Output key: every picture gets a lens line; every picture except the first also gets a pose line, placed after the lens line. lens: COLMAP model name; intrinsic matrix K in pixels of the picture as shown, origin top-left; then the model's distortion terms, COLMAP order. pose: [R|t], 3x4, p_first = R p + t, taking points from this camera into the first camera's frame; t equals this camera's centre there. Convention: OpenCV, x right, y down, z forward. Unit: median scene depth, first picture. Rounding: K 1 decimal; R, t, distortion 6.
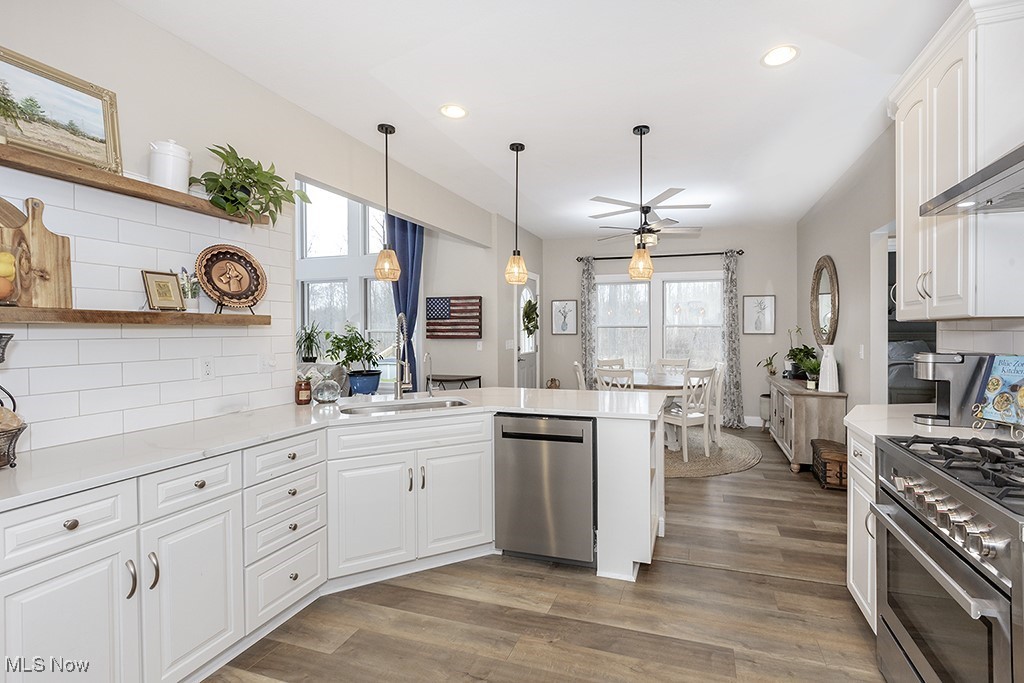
lens RADIAL K [[459.1, 0, 548.1], [0, 459.1, 332.2], [0, 0, 1]] dist [-0.001453, -0.000008]
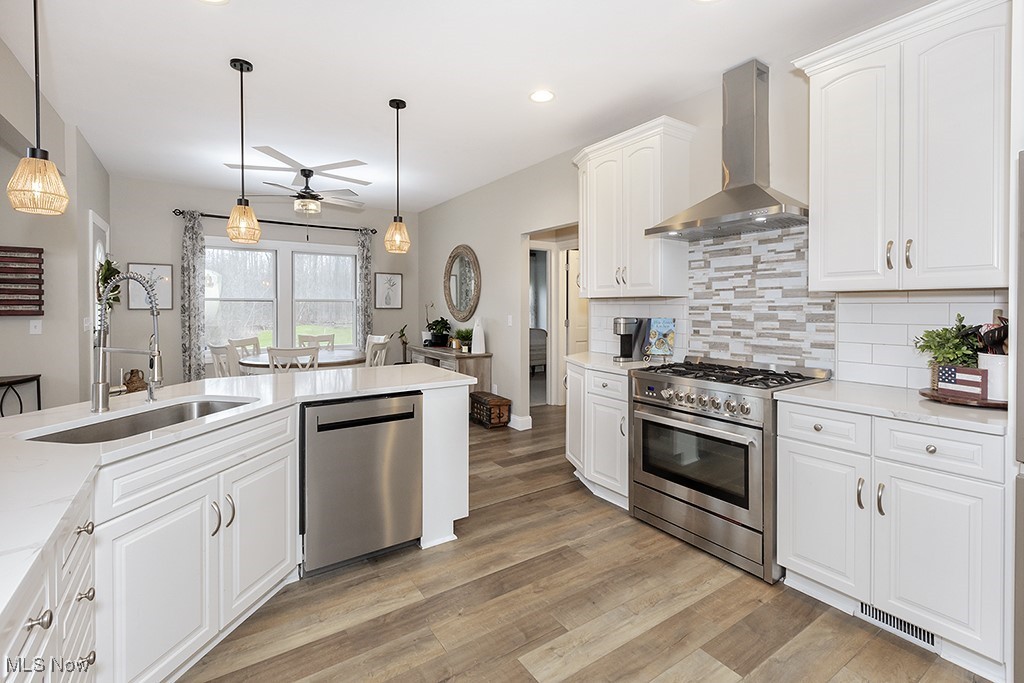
lens RADIAL K [[459.1, 0, 514.1], [0, 459.1, 310.7], [0, 0, 1]] dist [-0.001453, -0.000008]
pose [[0.625132, -0.003835, 0.780510, -0.307264], [0.000099, 0.999988, 0.004834, 0.005287], [-0.780519, -0.002945, 0.625125, 0.127637]]
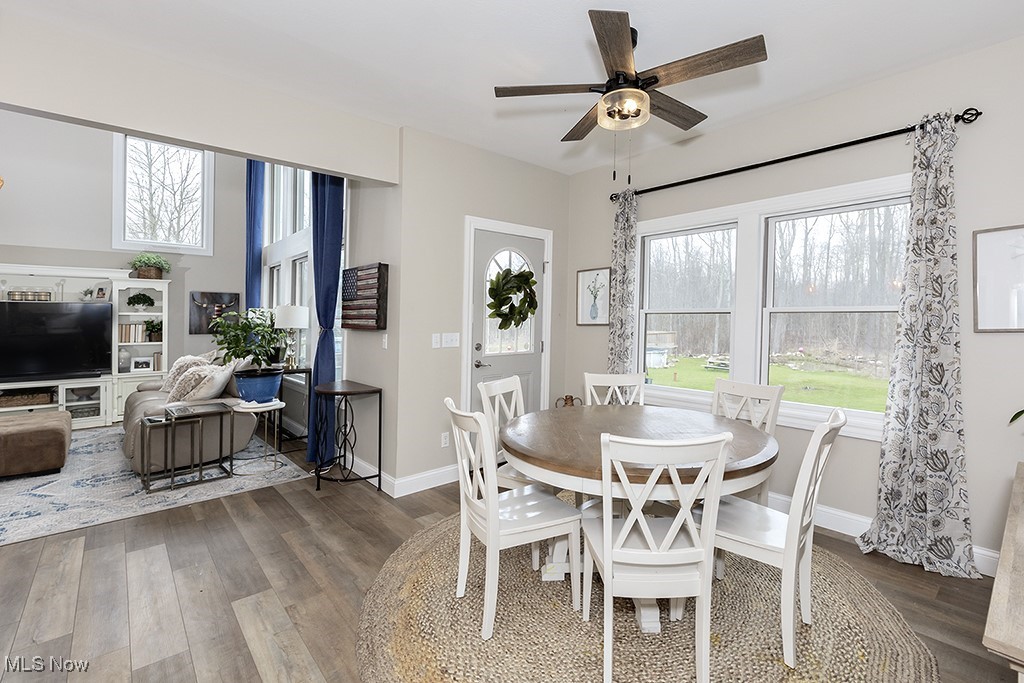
lens RADIAL K [[459.1, 0, 509.0], [0, 459.1, 318.2], [0, 0, 1]] dist [-0.001453, -0.000008]
pose [[0.856452, 0.007046, -0.516178, 0.435550], [-0.007887, 0.999969, 0.000565, -0.006226], [0.516166, 0.003587, 0.856481, 0.721821]]
